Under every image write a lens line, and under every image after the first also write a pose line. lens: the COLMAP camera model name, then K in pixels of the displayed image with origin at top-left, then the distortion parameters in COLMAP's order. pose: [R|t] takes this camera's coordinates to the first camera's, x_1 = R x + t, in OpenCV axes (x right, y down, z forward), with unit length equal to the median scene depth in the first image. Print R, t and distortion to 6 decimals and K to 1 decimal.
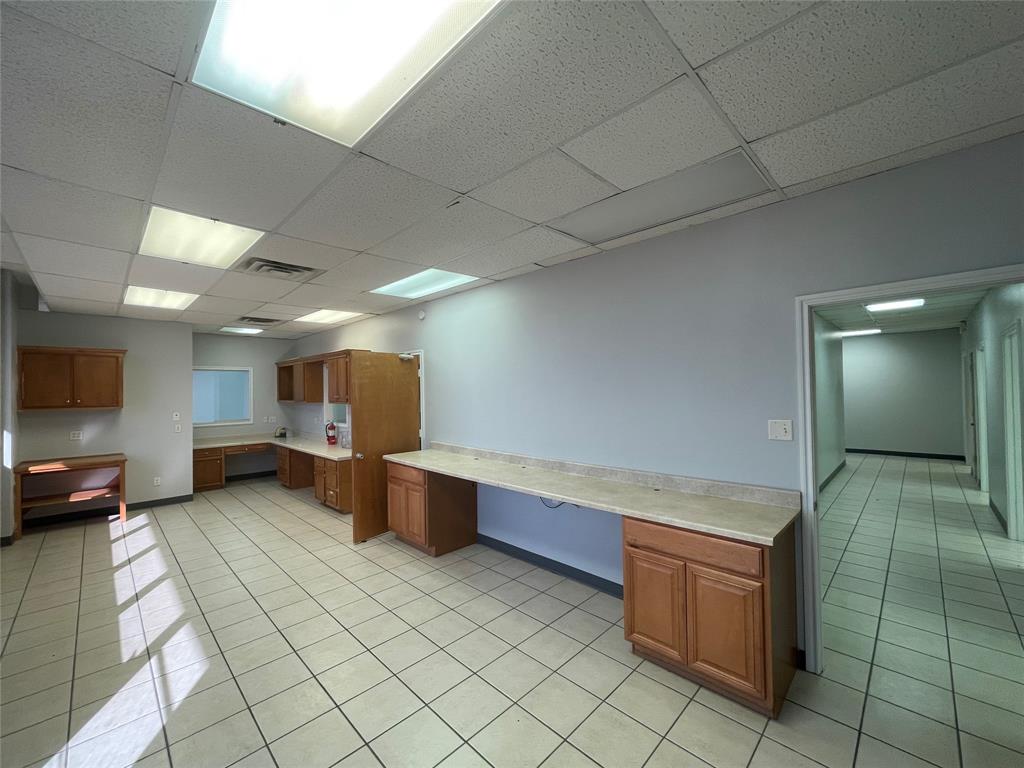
lens RADIAL K [[413.4, 0, 513.7], [0, 413.4, 380.8], [0, 0, 1]] dist [-0.000197, 0.000100]
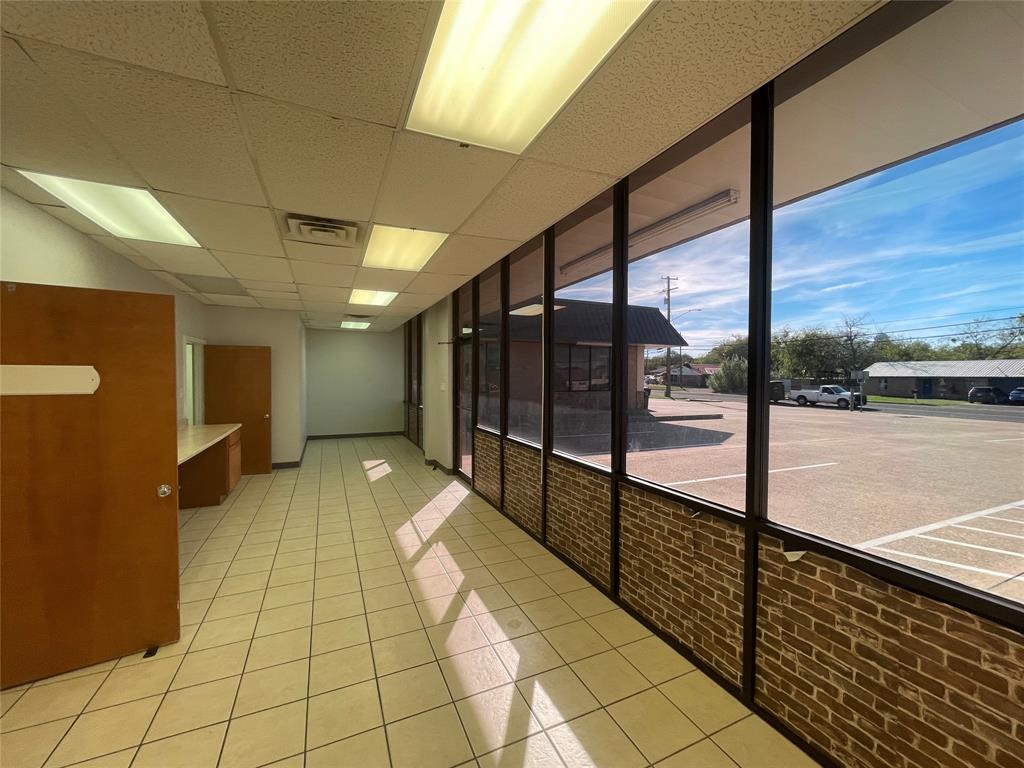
lens RADIAL K [[413.4, 0, 513.7], [0, 413.4, 380.8], [0, 0, 1]] dist [-0.000197, 0.000100]
pose [[-0.933731, 0.002635, 0.357965, -1.077972], [-0.001380, 0.999939, -0.010960, 0.055079], [-0.357972, -0.010728, -0.933671, 1.448028]]
